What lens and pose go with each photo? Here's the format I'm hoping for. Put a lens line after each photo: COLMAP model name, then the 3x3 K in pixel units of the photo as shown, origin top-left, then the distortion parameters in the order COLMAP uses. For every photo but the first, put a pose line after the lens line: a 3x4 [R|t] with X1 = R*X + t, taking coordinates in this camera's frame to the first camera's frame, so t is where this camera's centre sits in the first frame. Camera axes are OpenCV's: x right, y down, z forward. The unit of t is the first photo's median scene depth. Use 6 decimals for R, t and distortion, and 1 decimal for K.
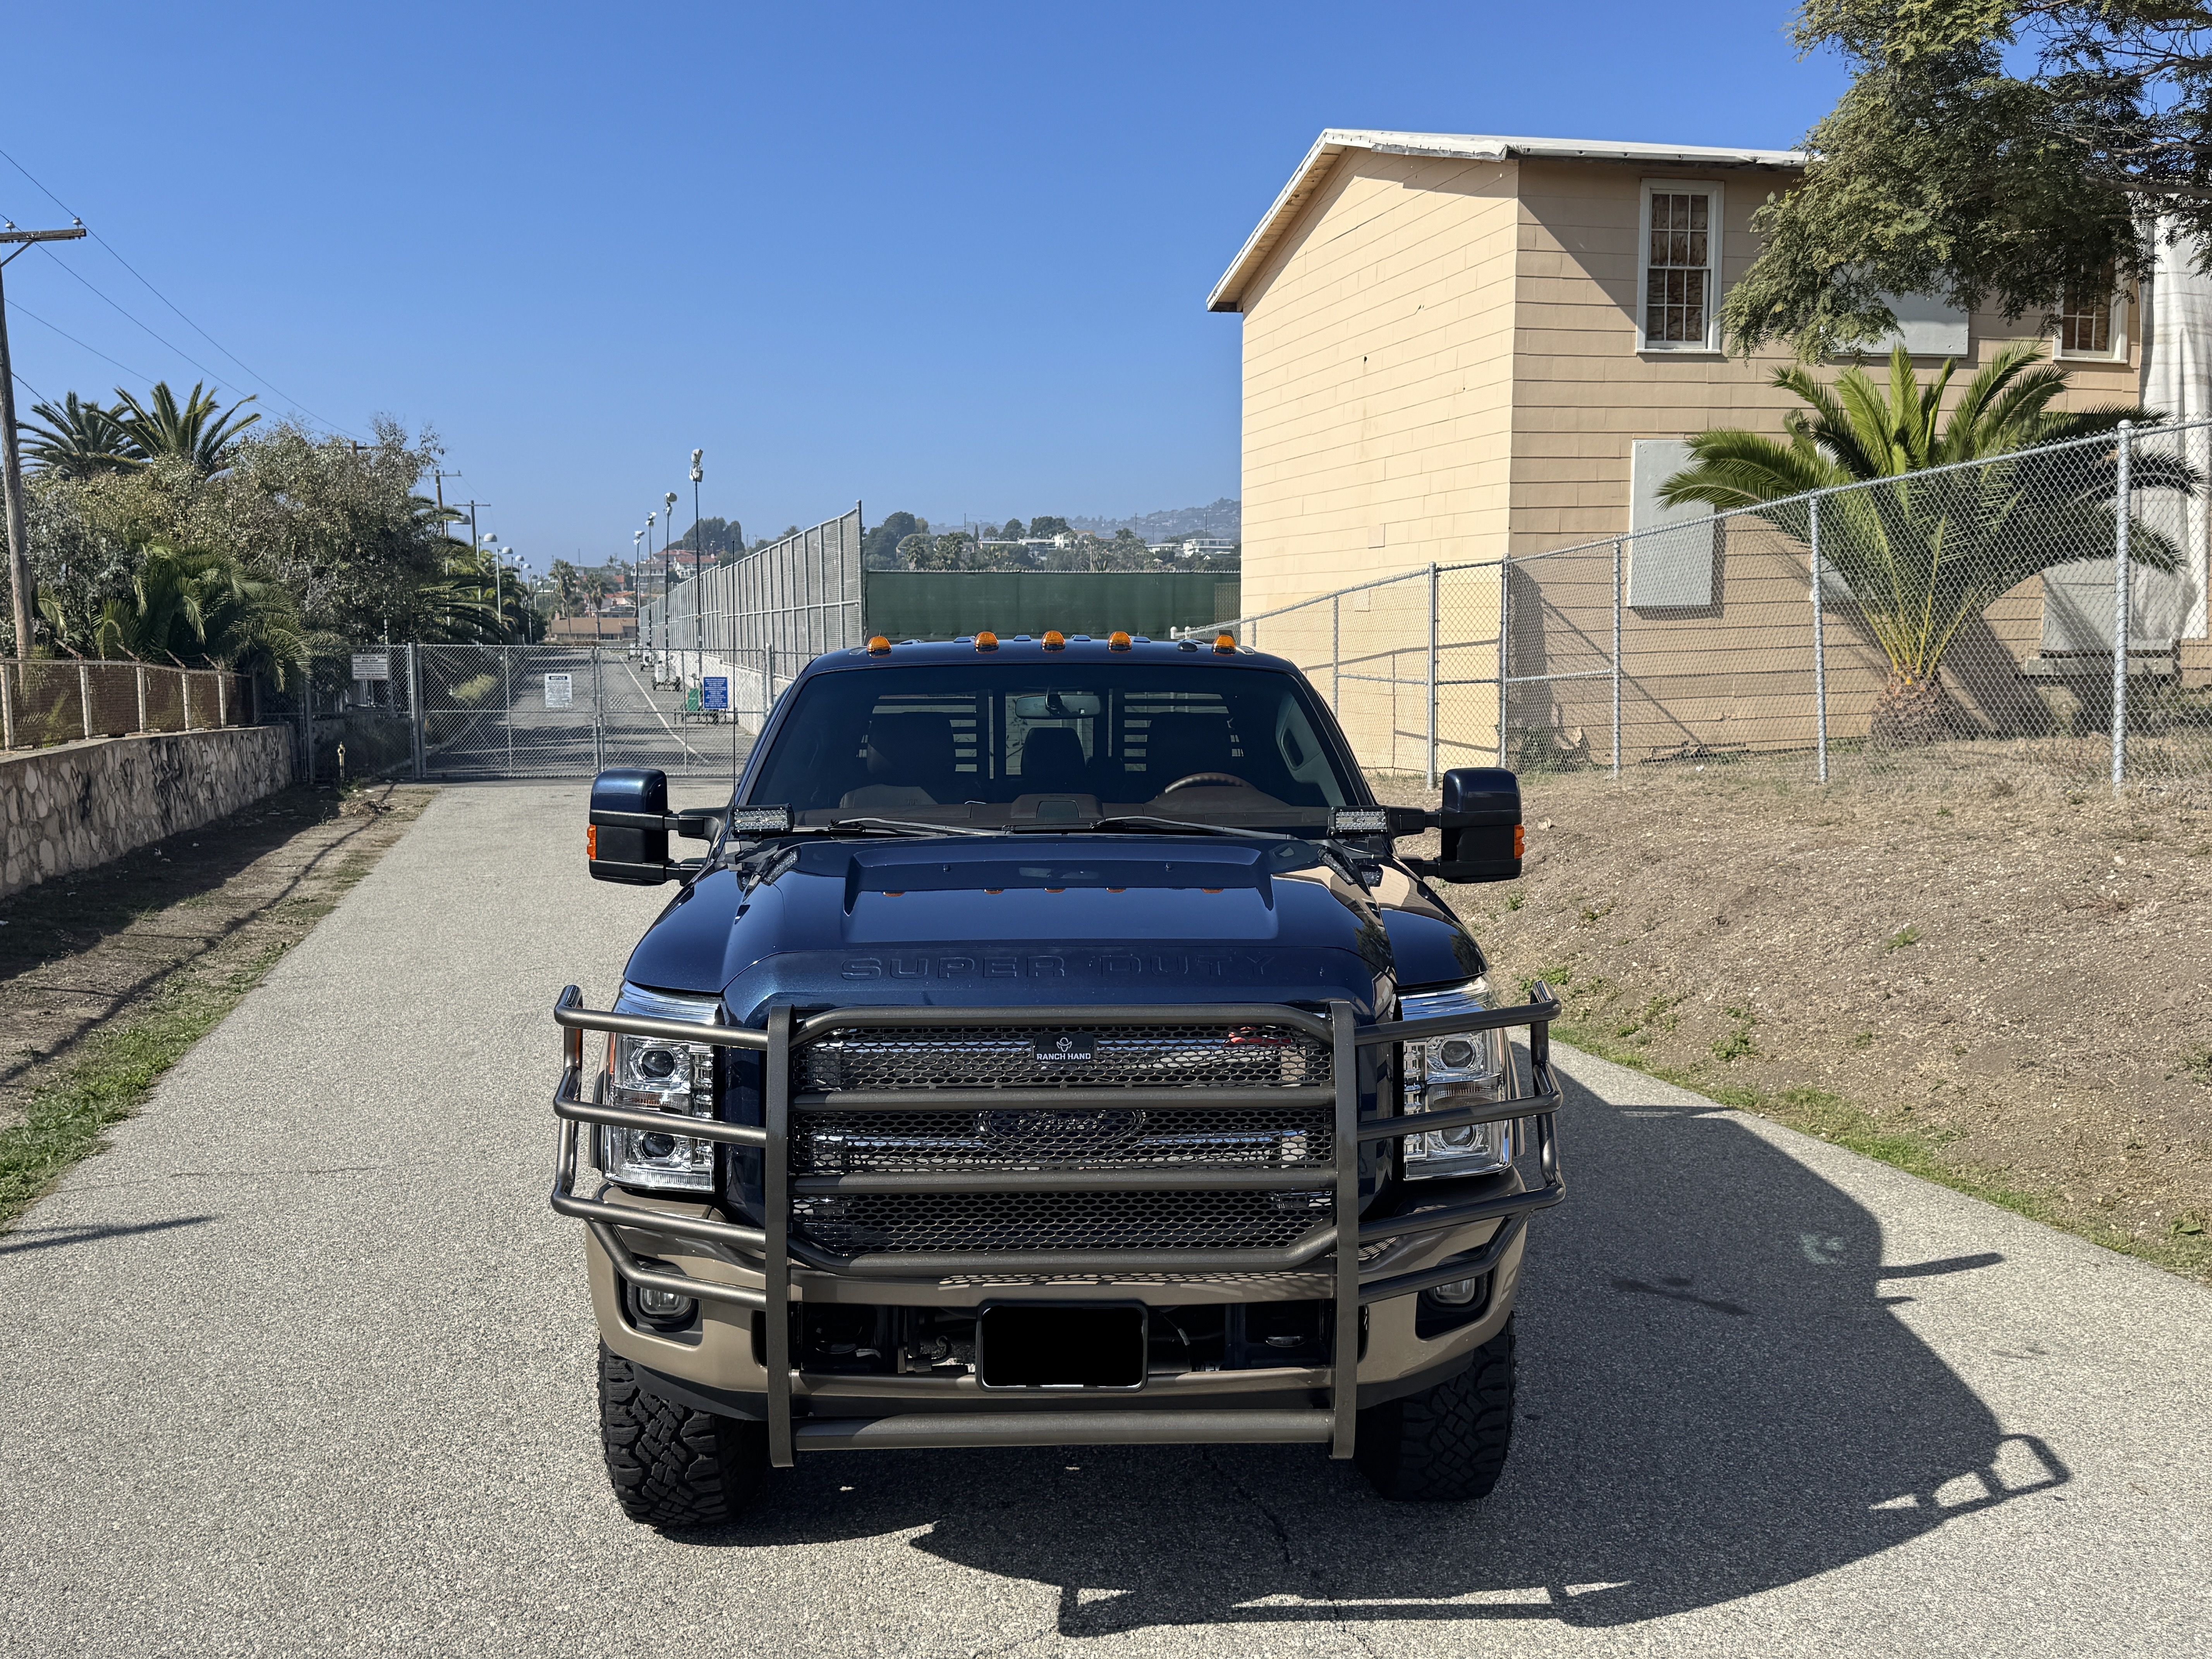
lens RADIAL K [[1954.6, 0, 1107.5], [0, 1954.6, 821.4], [0, 0, 1]] dist [0.116929, -0.204092]
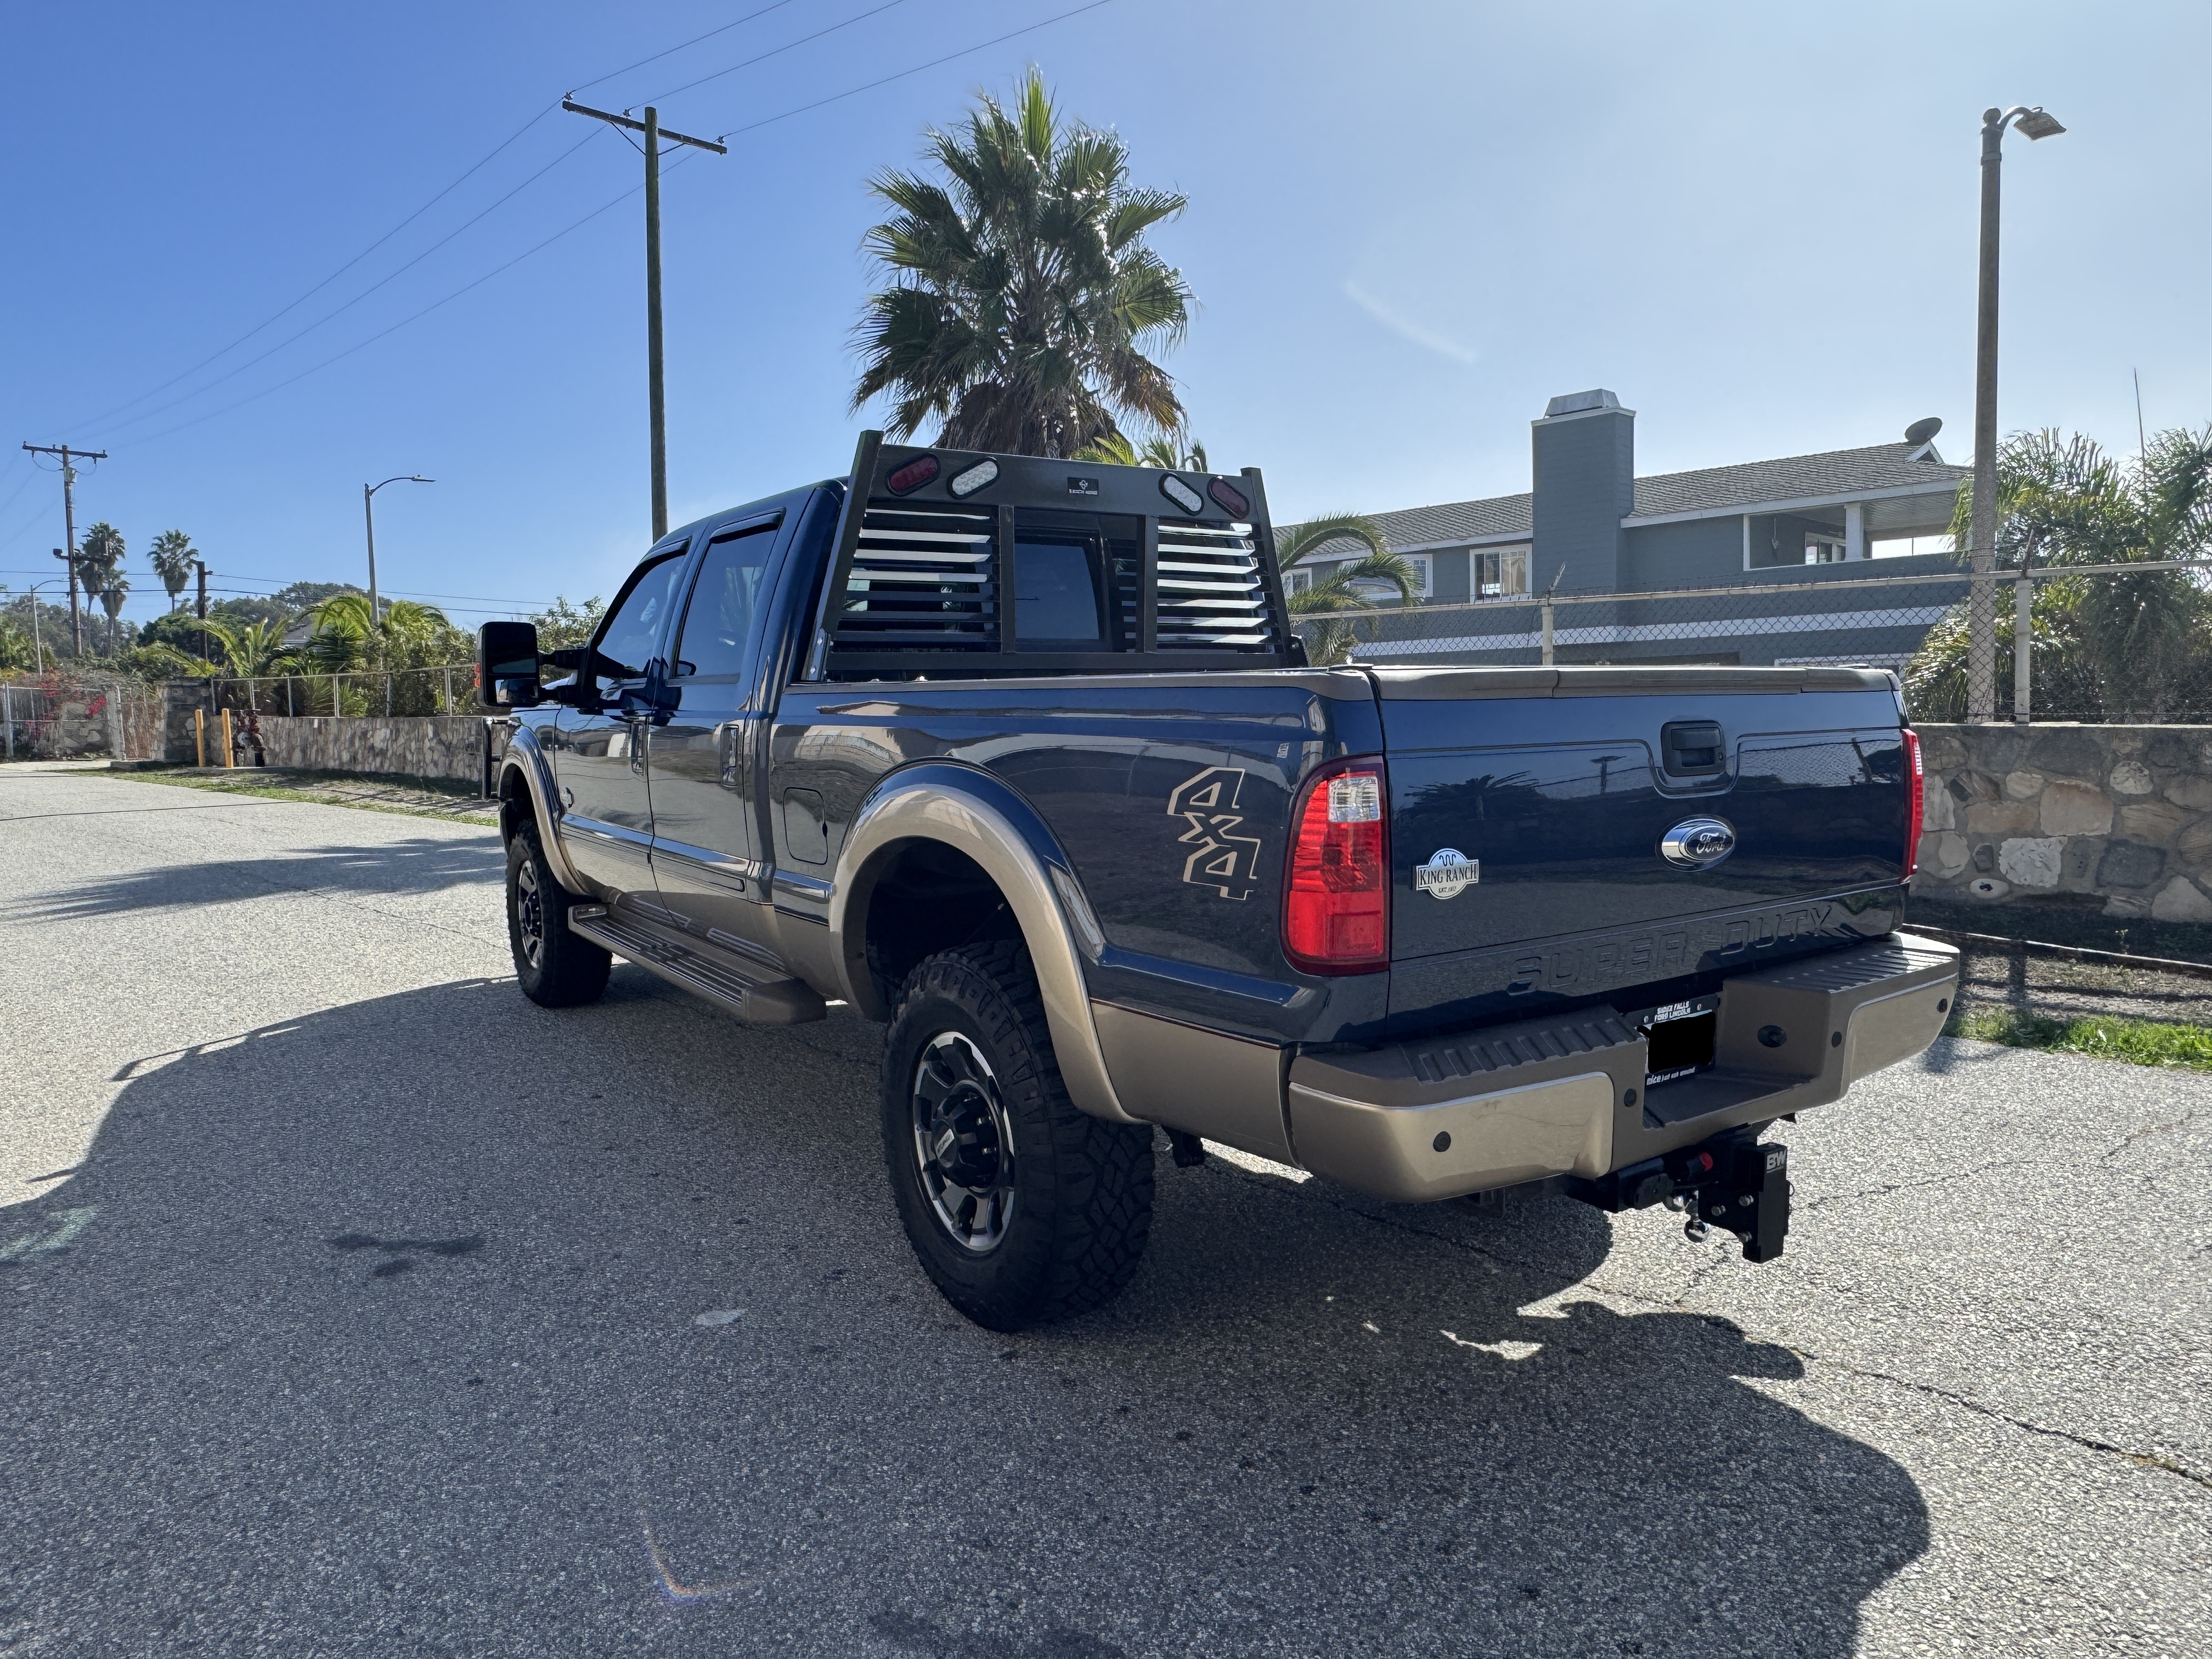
lens RADIAL K [[1444.0, 0, 1108.1], [0, 1444.0, 829.6], [0, 0, 1]] dist [0.000850, -0.002763]
pose [[-0.864877, 0.067832, -0.497381, 0.095987], [-0.018685, 0.985792, 0.166931, -0.012325], [0.501637, 0.153668, -0.851321, 0.488385]]
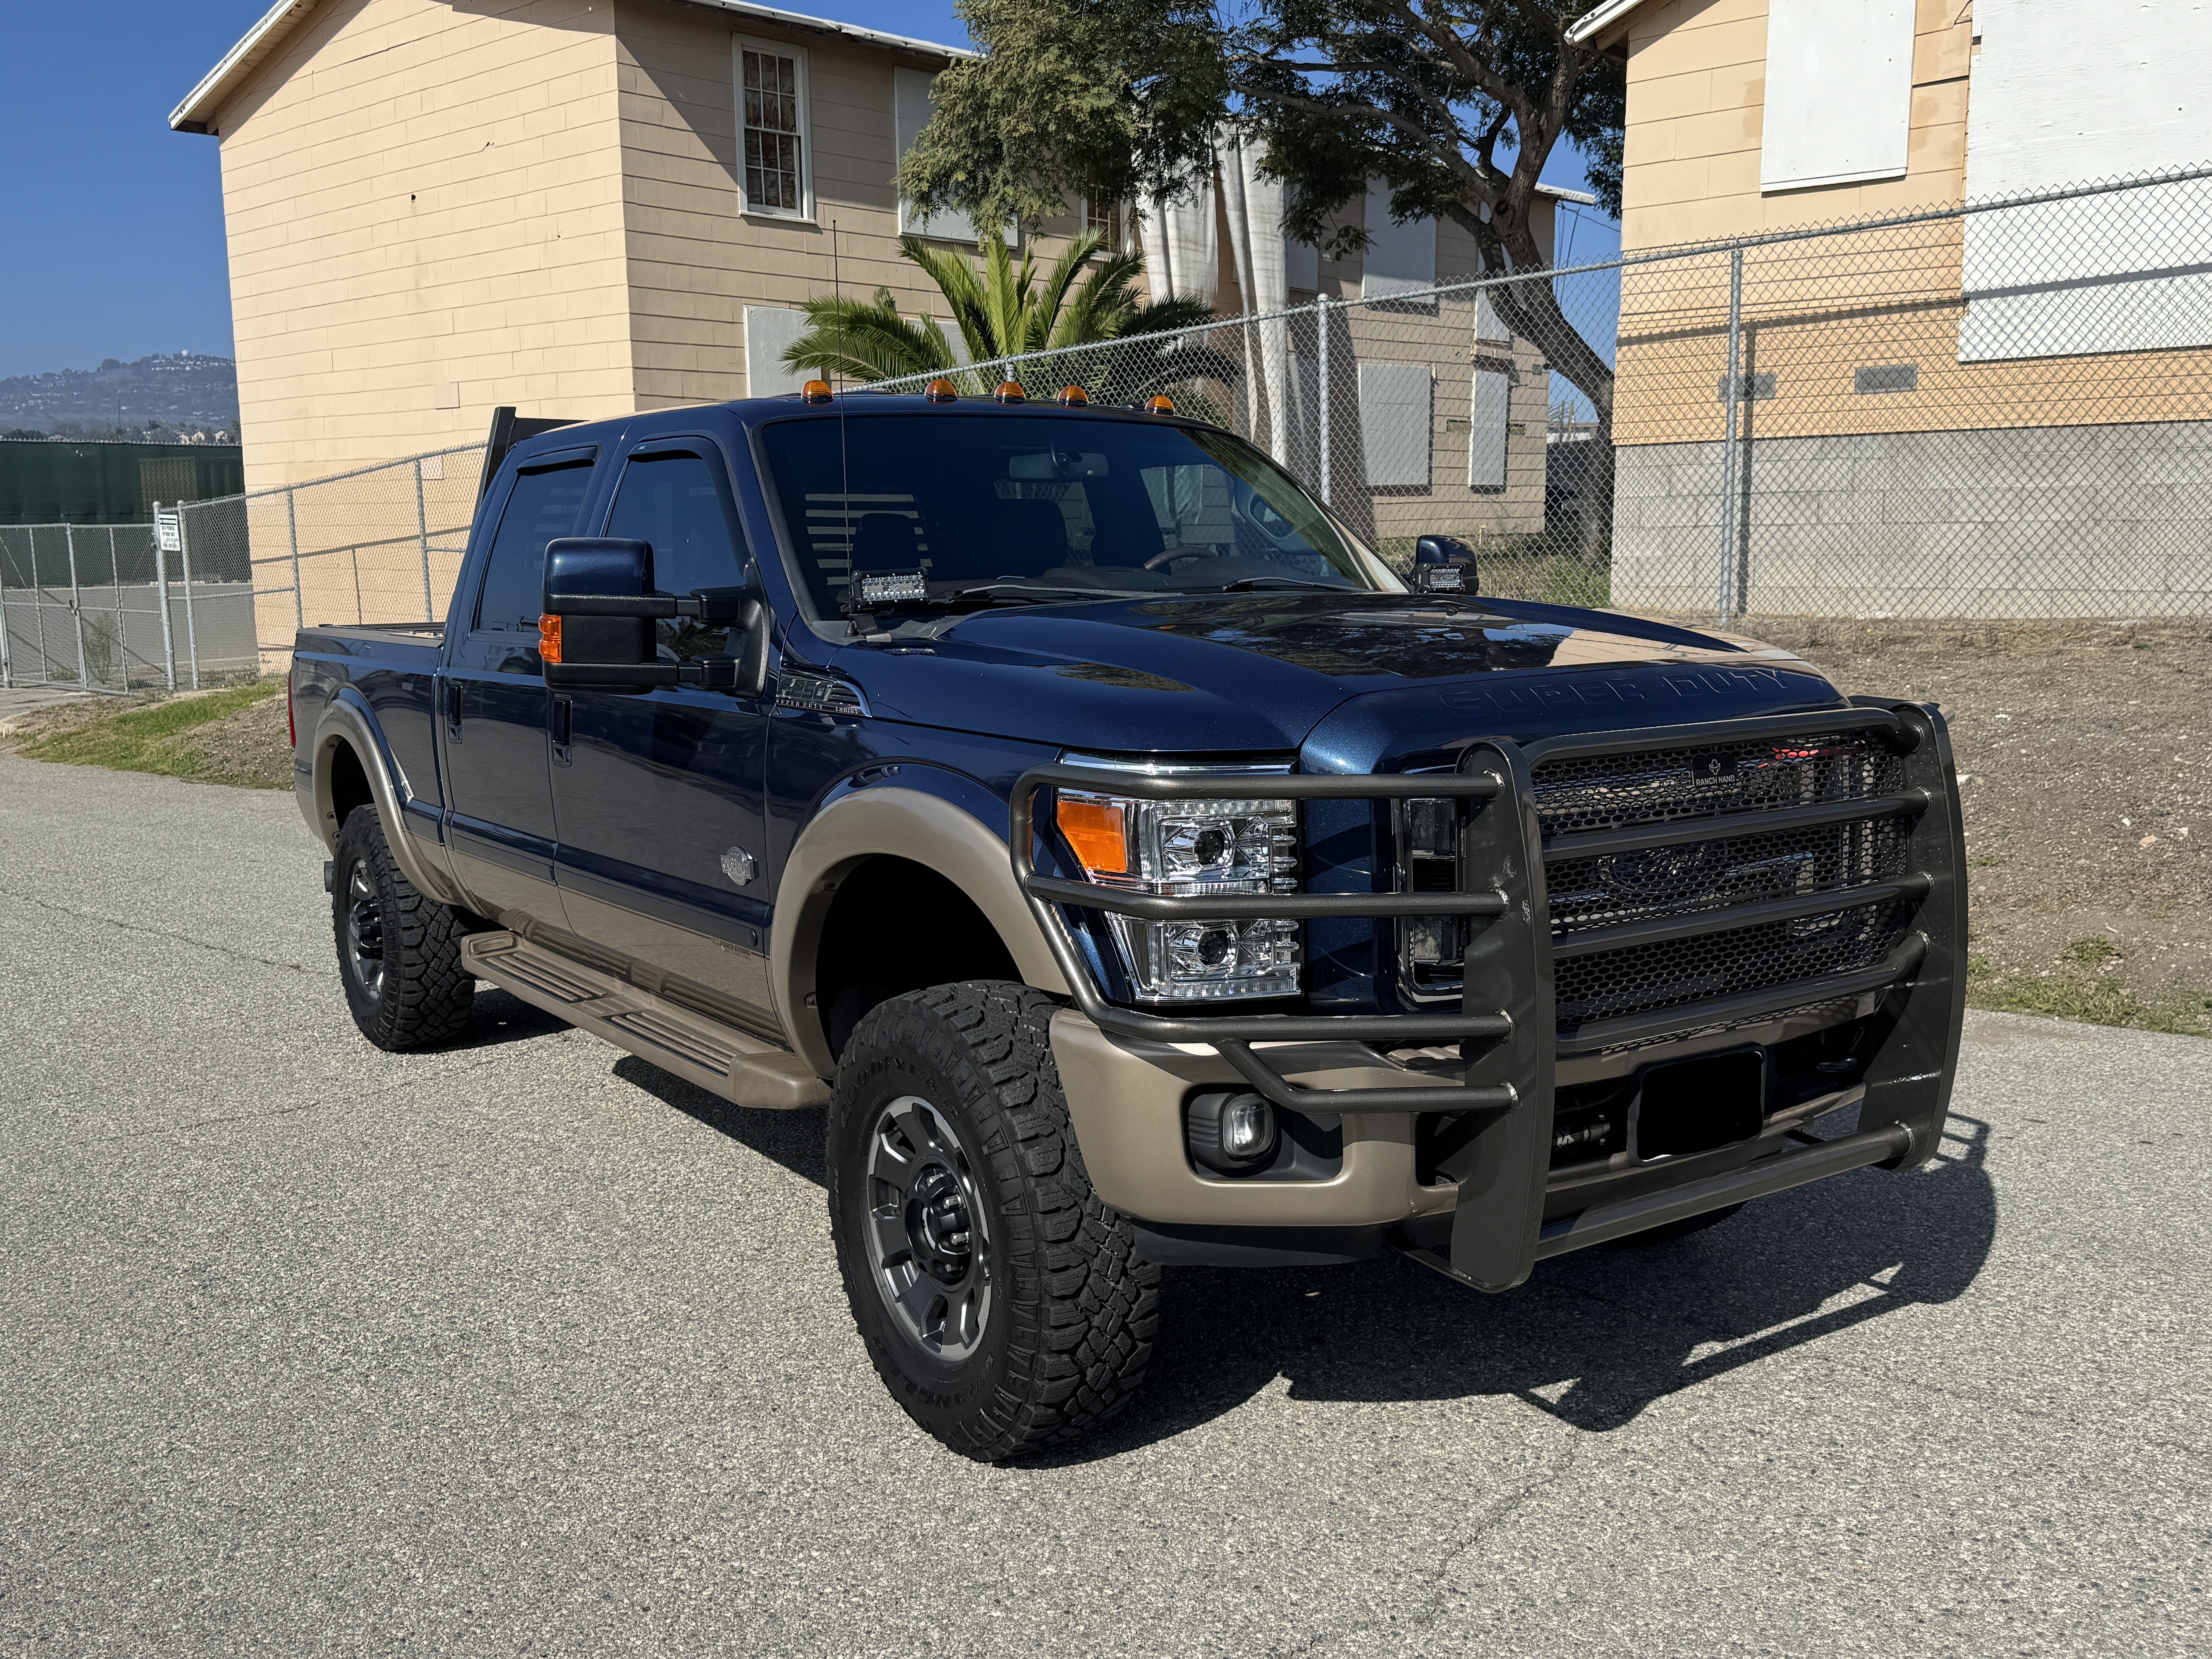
lens RADIAL K [[1954.6, 0, 1100.4], [0, 1954.6, 825.0], [0, 0, 1]] dist [0.116929, -0.204092]
pose [[0.842688, -0.082815, 0.531995, -0.129169], [0.056943, 0.996267, 0.064889, 0.011410], [-0.535383, -0.024388, 0.844257, 0.068231]]
